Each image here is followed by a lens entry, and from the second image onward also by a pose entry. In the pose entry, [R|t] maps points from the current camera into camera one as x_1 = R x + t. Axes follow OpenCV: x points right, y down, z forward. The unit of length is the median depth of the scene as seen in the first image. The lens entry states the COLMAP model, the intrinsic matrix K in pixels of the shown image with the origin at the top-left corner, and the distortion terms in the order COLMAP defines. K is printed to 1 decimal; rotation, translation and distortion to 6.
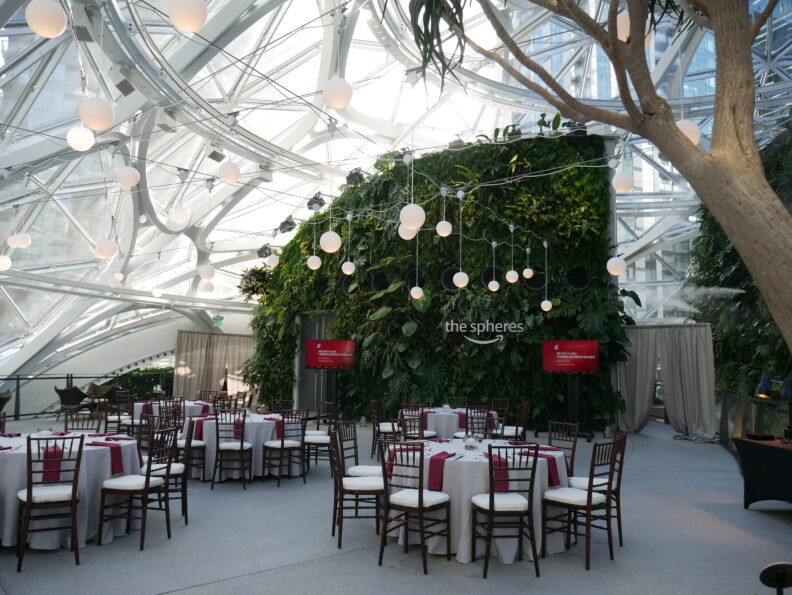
lens RADIAL K [[655.0, 0, 393.3], [0, 655.0, 296.4], [0, 0, 1]] dist [-0.045138, 0.019545]
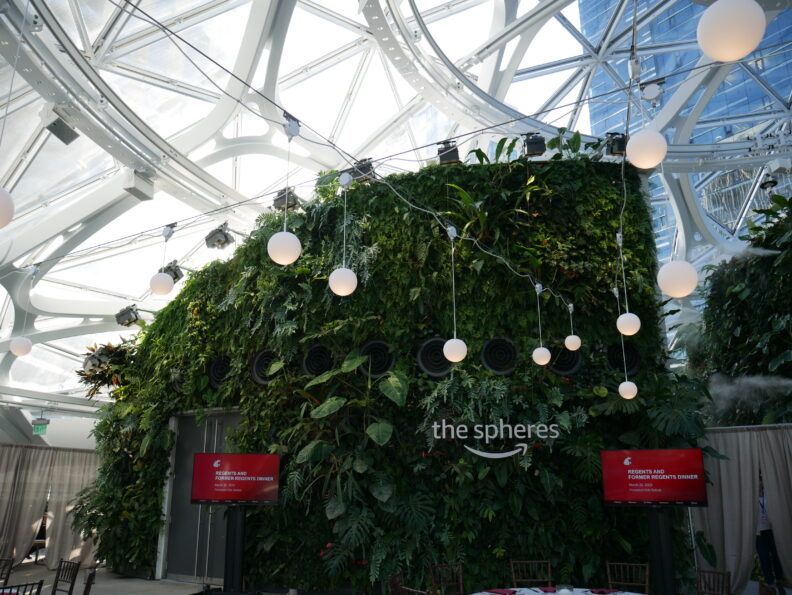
lens RADIAL K [[655.0, 0, 396.0], [0, 655.0, 297.5], [0, 0, 1]] dist [-0.045138, 0.019545]
pose [[0.975778, 0.047973, 0.213436, -0.086877], [-0.007794, 0.982662, -0.185240, 0.035264], [-0.218622, 0.179090, 0.959235, 0.368075]]
